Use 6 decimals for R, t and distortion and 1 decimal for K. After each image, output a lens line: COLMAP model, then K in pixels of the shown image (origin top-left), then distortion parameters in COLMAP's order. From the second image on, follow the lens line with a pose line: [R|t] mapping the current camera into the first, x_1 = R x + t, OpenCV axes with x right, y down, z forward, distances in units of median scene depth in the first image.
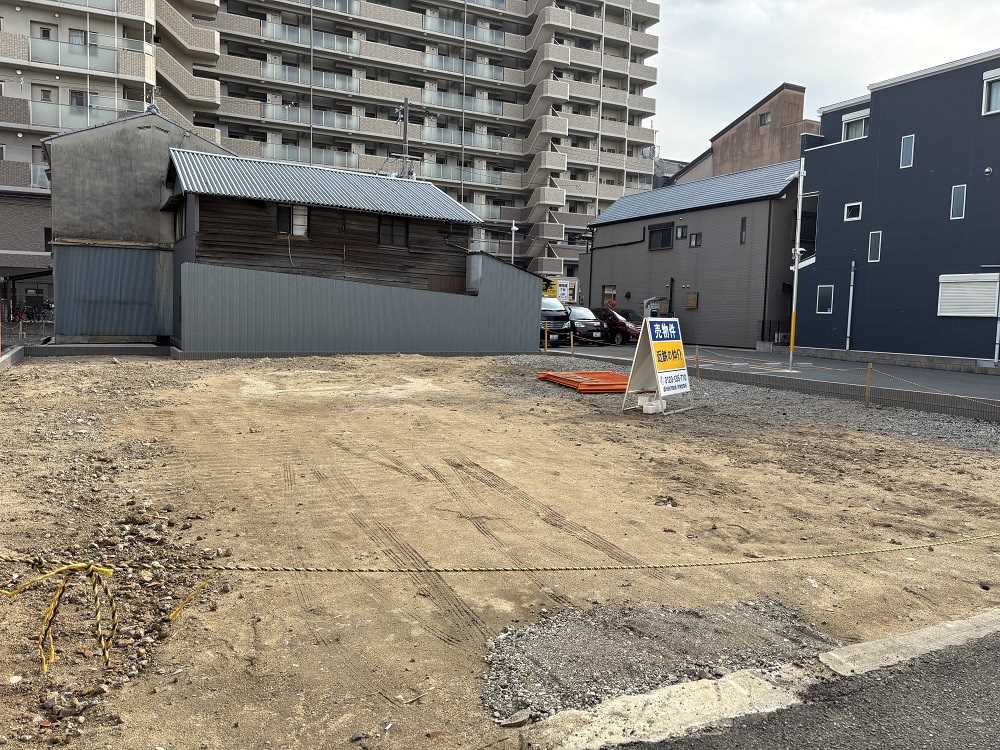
lens RADIAL K [[755.9, 0, 504.1], [0, 755.9, 379.3], [0, 0, 1]] dist [0.047859, -0.061851]
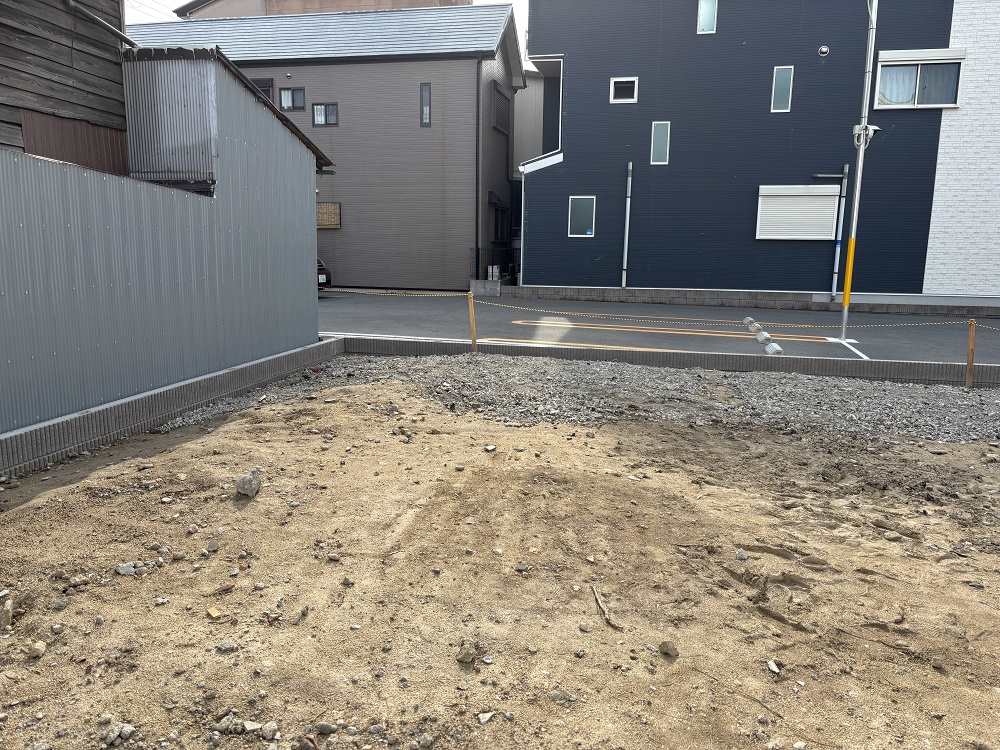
lens RADIAL K [[755.9, 0, 504.1], [0, 755.9, 379.3], [0, 0, 1]] dist [0.047859, -0.061851]
pose [[0.651023, -0.149568, 0.744176, -0.125711], [0.069221, 0.988008, 0.138019, -0.041911], [-0.755895, -0.038341, 0.653569, 0.428456]]
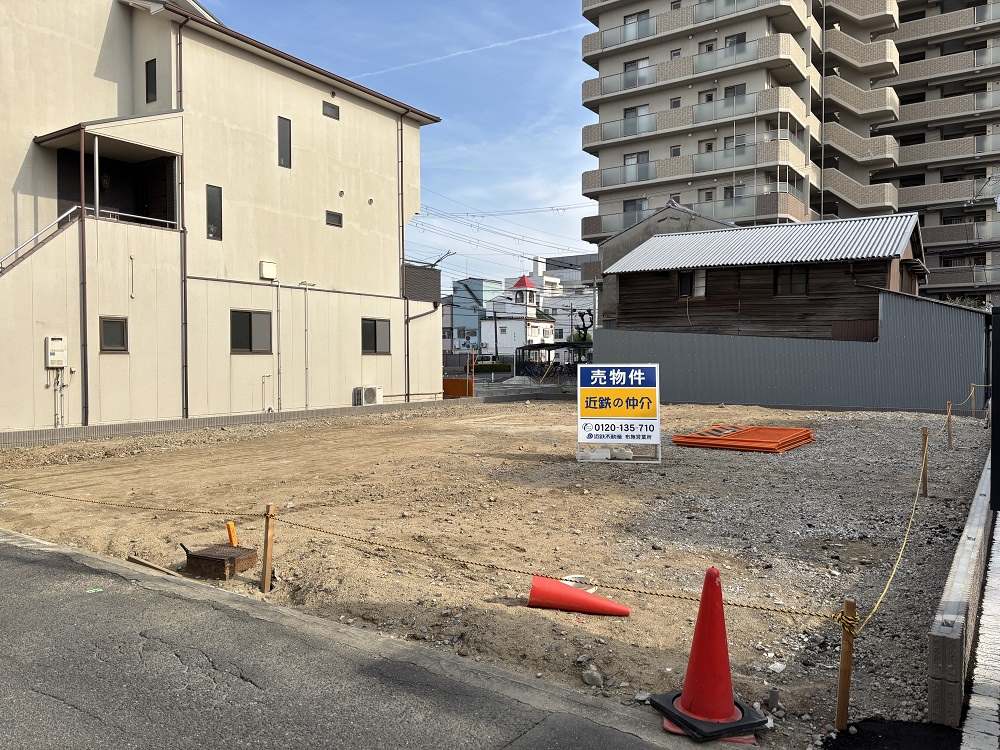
lens RADIAL K [[755.9, 0, 504.1], [0, 755.9, 379.3], [0, 0, 1]] dist [0.047859, -0.061851]
pose [[0.475755, -0.004590, -0.879566, 0.330103], [-0.062593, 0.997274, -0.039061, -0.005064], [0.877348, 0.073638, 0.474171, 0.140215]]
